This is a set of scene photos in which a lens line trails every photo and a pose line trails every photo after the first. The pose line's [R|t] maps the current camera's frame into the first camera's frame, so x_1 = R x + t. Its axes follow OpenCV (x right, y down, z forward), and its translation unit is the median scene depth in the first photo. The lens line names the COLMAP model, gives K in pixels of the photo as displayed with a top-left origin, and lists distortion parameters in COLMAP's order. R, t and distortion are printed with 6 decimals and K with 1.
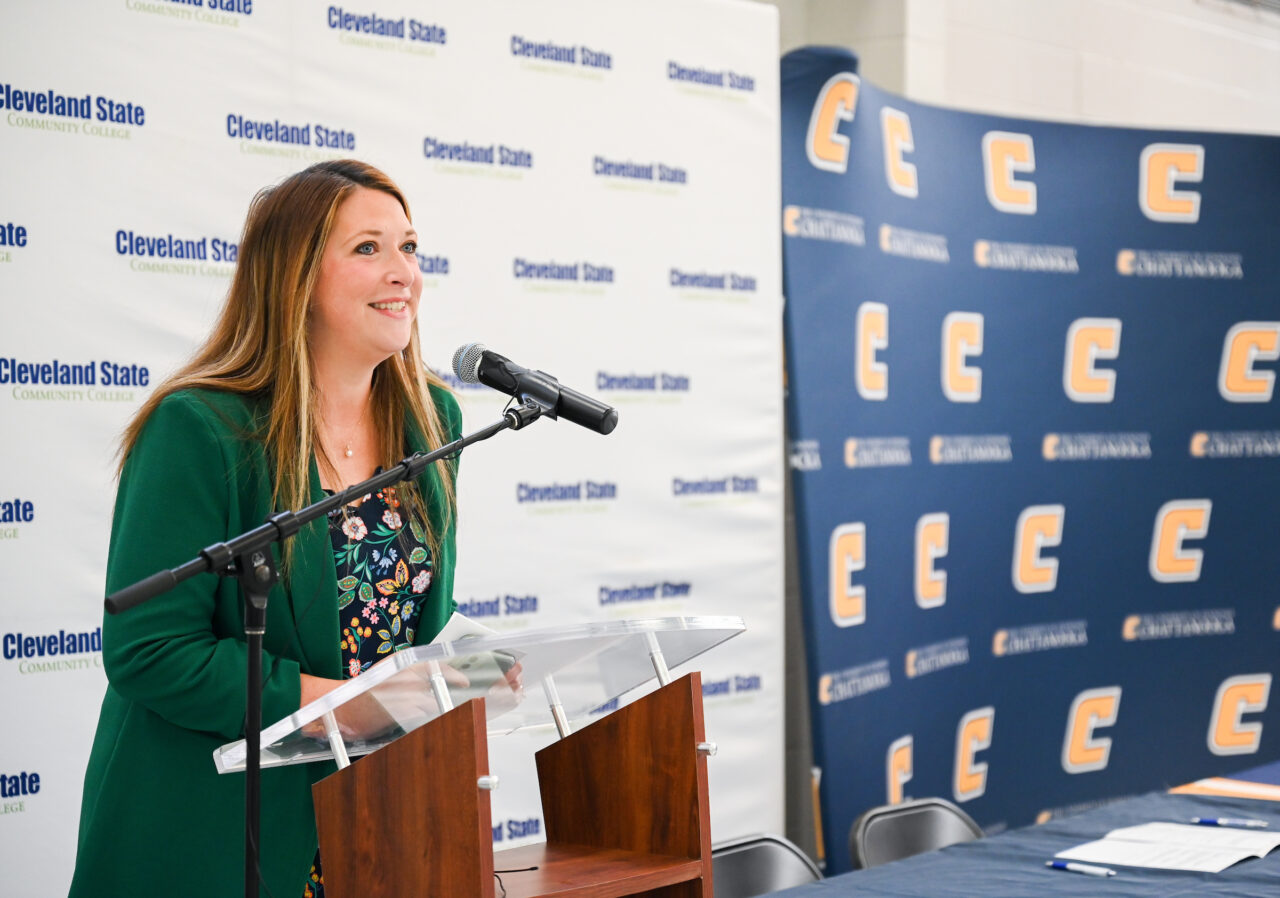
lens RADIAL K [[2757.9, 0, 638.5], [0, 2757.9, 446.8], [0, 0, 1]] dist [0.018680, 0.000000]
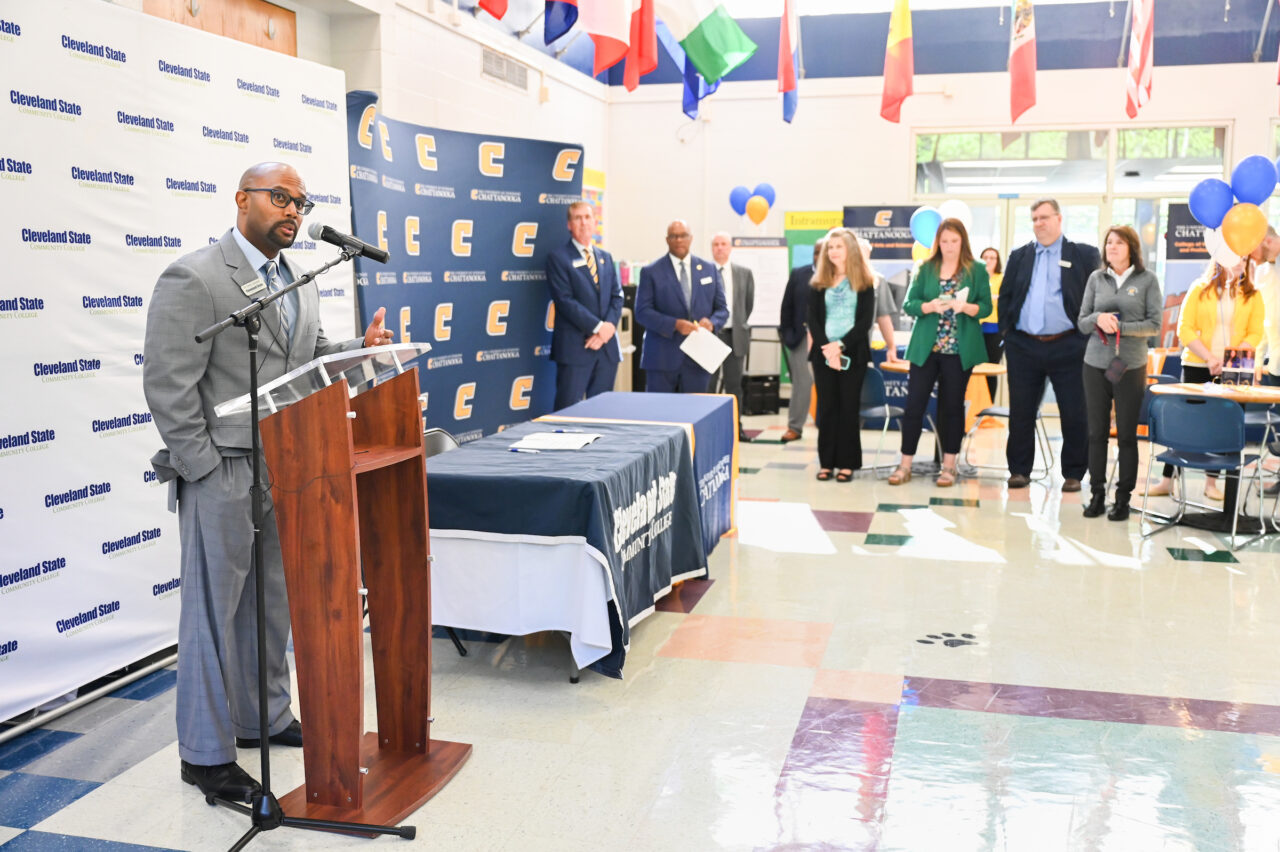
lens RADIAL K [[1264.9, 0, 636.8], [0, 1264.9, 430.9], [0, 0, 1]] dist [-0.000261, 0.000000]
pose [[0.930519, -0.046807, 0.363241, -0.112321], [0.004306, 0.993129, 0.116945, 0.006441], [-0.366219, -0.107255, 0.924327, -0.034066]]
